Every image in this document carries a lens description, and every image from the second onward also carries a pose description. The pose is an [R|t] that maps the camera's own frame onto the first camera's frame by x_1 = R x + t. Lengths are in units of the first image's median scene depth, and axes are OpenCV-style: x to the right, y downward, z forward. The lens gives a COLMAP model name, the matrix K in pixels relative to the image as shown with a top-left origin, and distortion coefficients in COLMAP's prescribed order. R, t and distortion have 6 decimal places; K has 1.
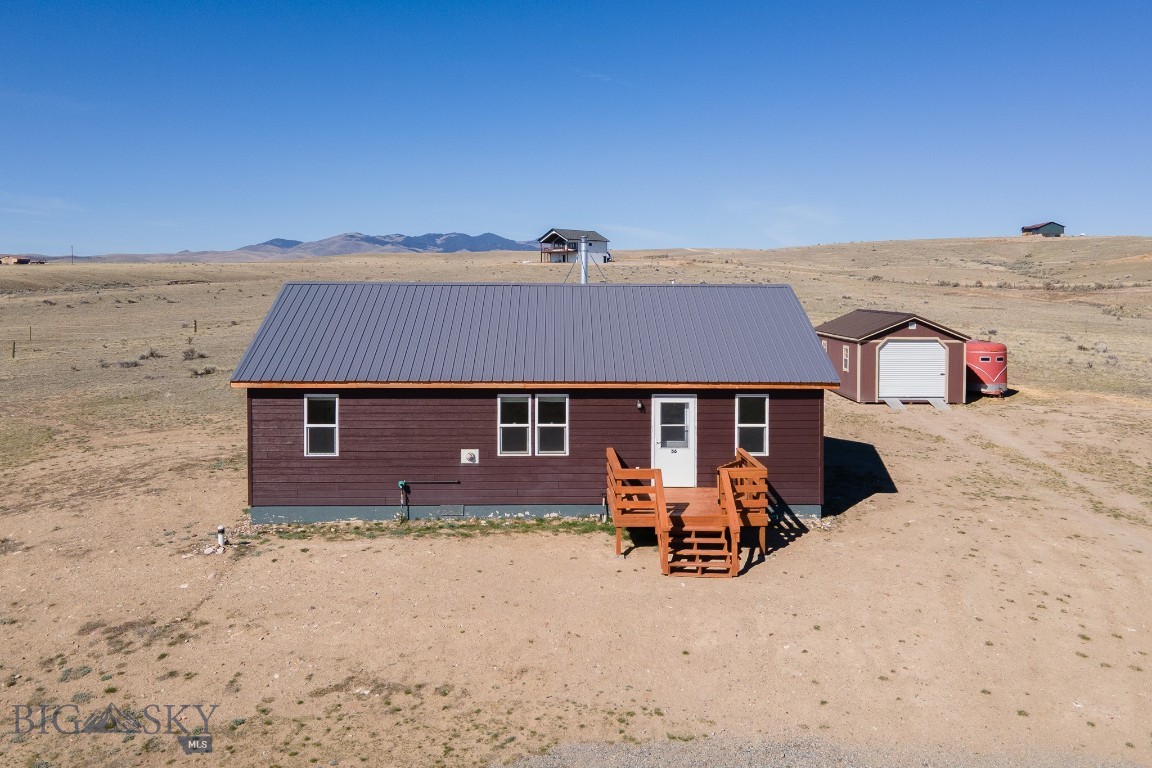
lens RADIAL K [[896.9, 0, 573.4], [0, 896.9, 376.8], [0, 0, 1]] dist [0.025941, 0.008557]
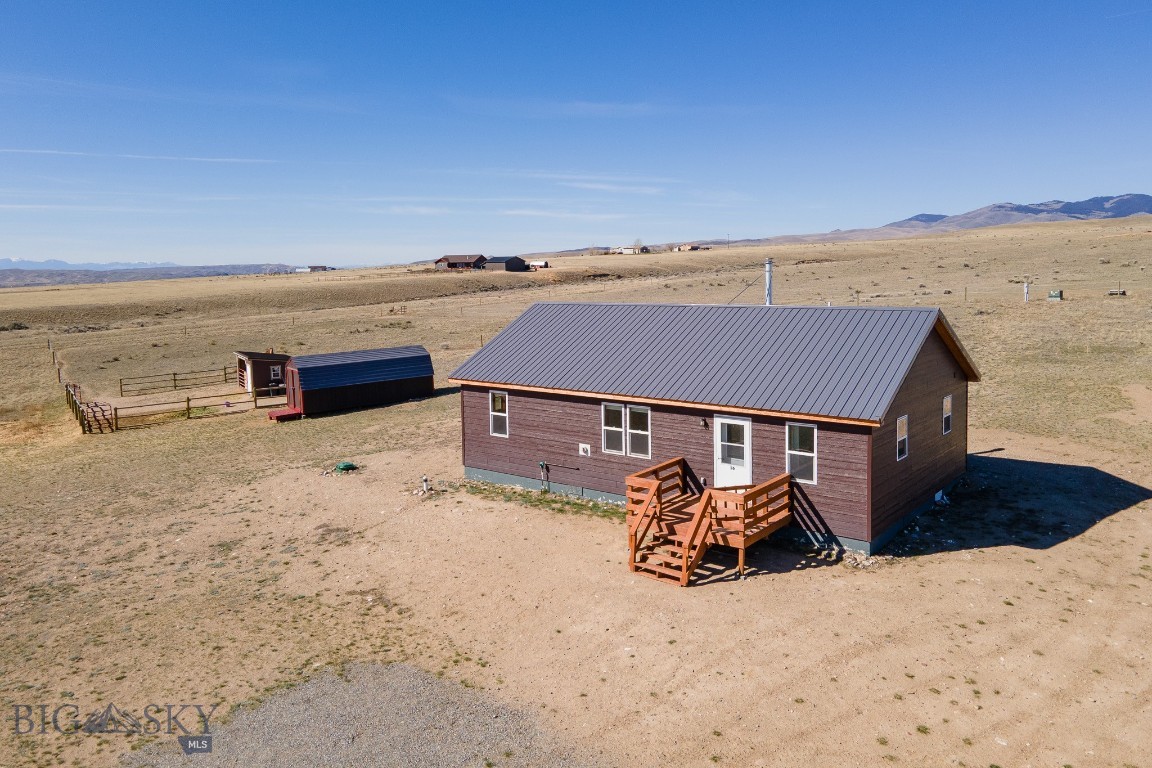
lens RADIAL K [[835.7, 0, 587.3], [0, 835.7, 380.9], [0, 0, 1]] dist [0.021718, -0.005257]
pose [[0.775963, 0.068847, -0.627009, 0.611370], [-0.043071, 0.997489, 0.056223, -0.072647], [0.629306, -0.016621, 0.776980, 0.101929]]
